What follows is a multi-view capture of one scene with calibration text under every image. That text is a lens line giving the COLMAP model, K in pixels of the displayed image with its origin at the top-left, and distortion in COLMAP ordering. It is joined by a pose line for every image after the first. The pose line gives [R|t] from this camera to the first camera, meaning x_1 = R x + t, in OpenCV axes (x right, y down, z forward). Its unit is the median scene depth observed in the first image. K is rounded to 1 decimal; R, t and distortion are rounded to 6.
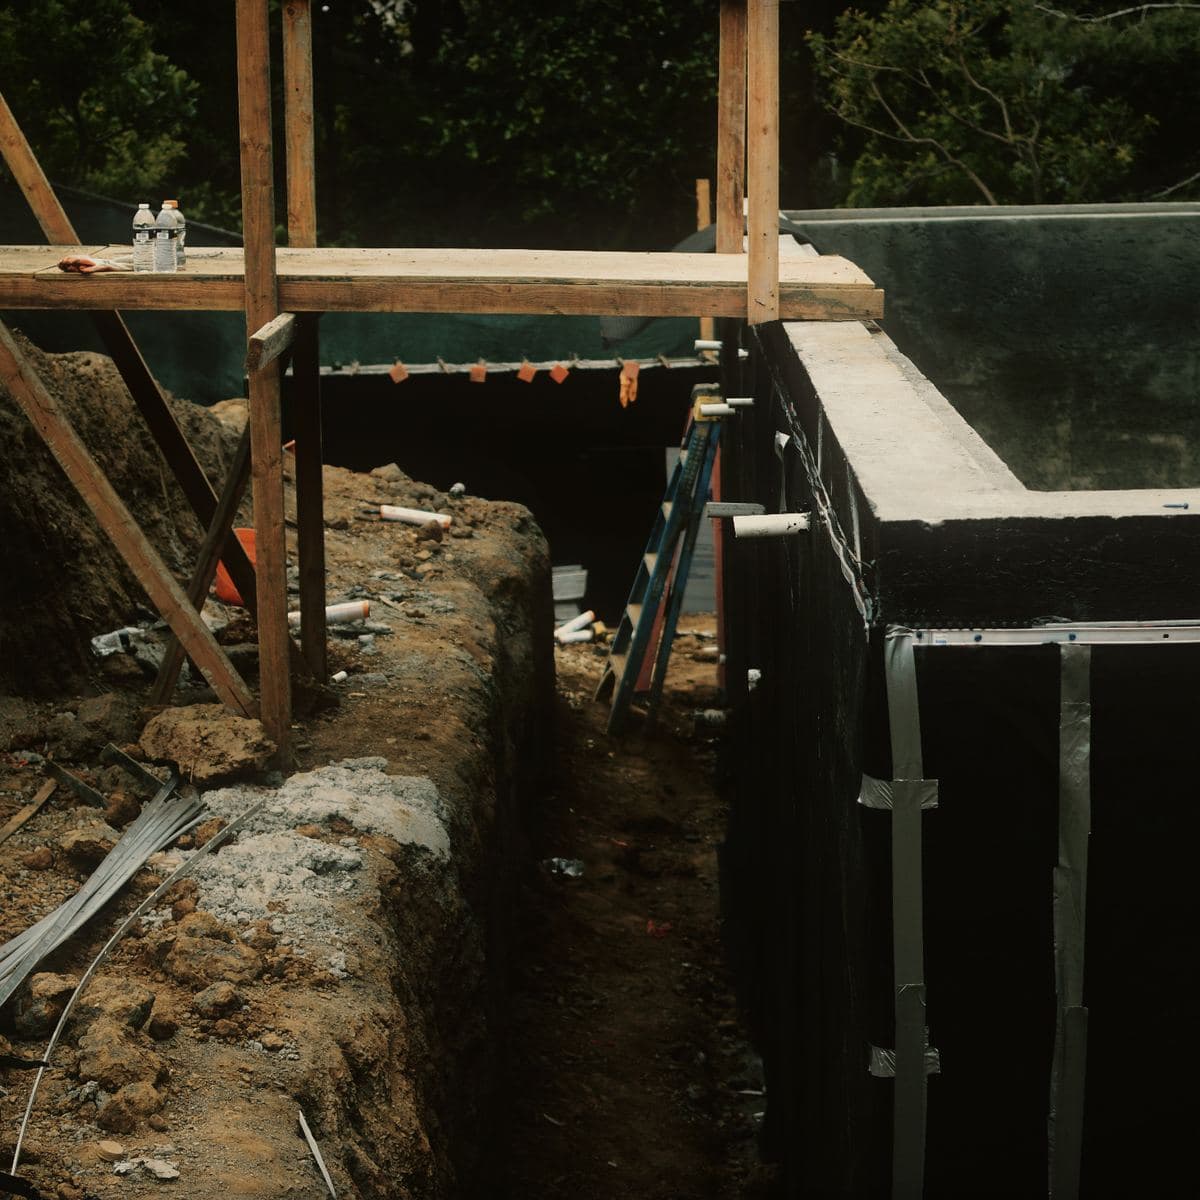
lens RADIAL K [[2679.0, 0, 600.1], [0, 2679.0, 600.1], [0, 0, 1]] dist [-0.168218, 0.000000]
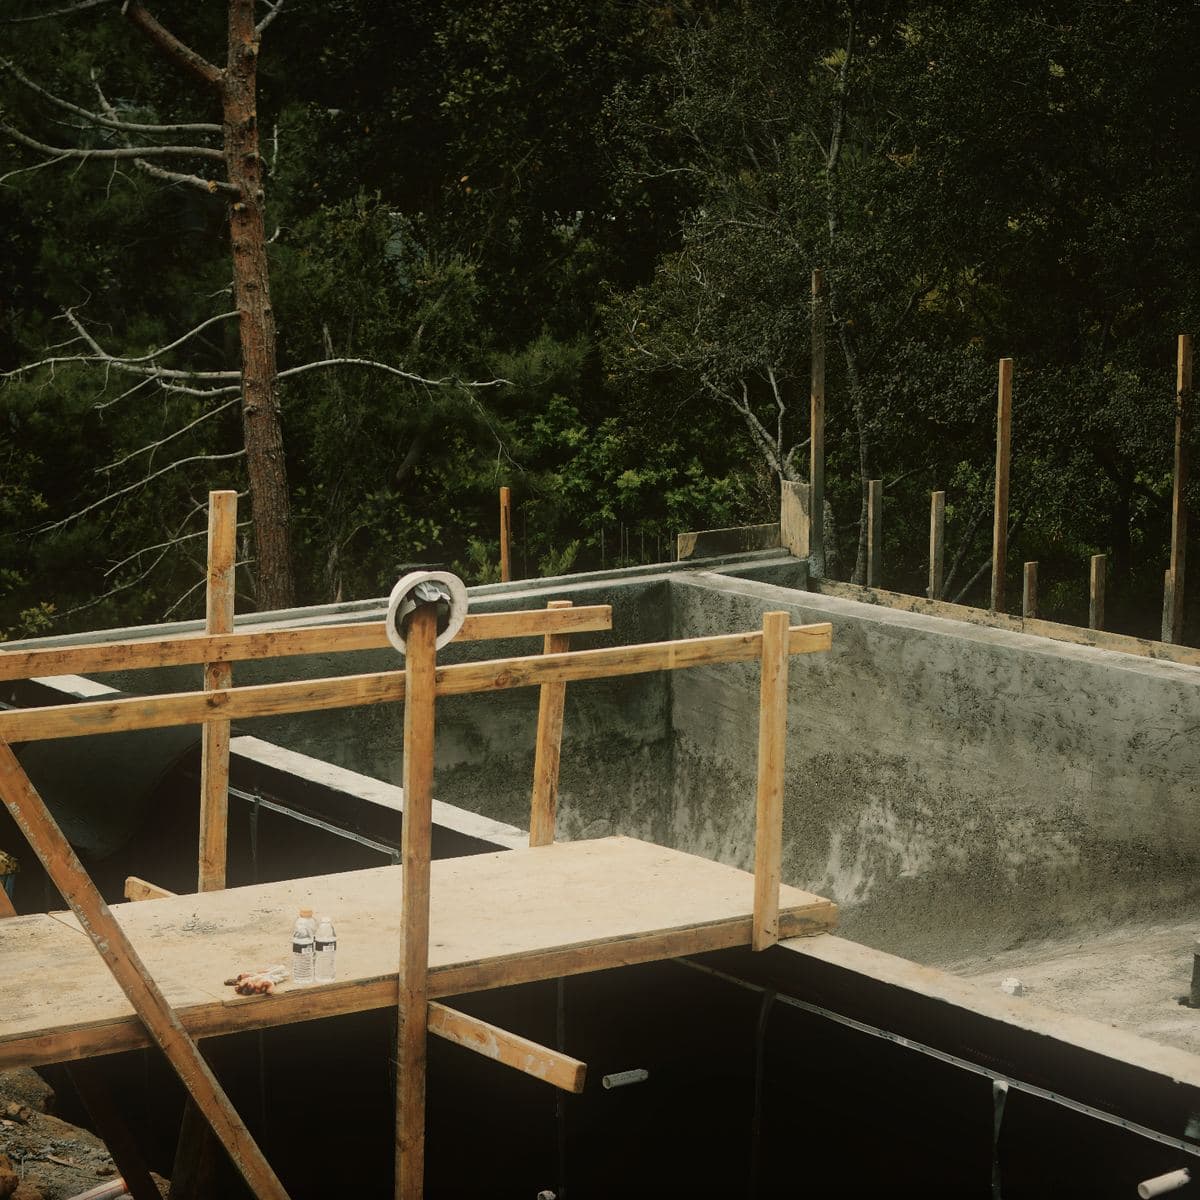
lens RADIAL K [[2679.0, 0, 600.3], [0, 2679.0, 599.1], [0, 0, 1]] dist [-0.168218, 0.000000]
pose [[0.800714, -0.072469, 0.594647, -0.700033], [0.102143, 0.994636, -0.016324, -0.246819], [-0.590274, 0.073810, 0.803821, 0.067491]]
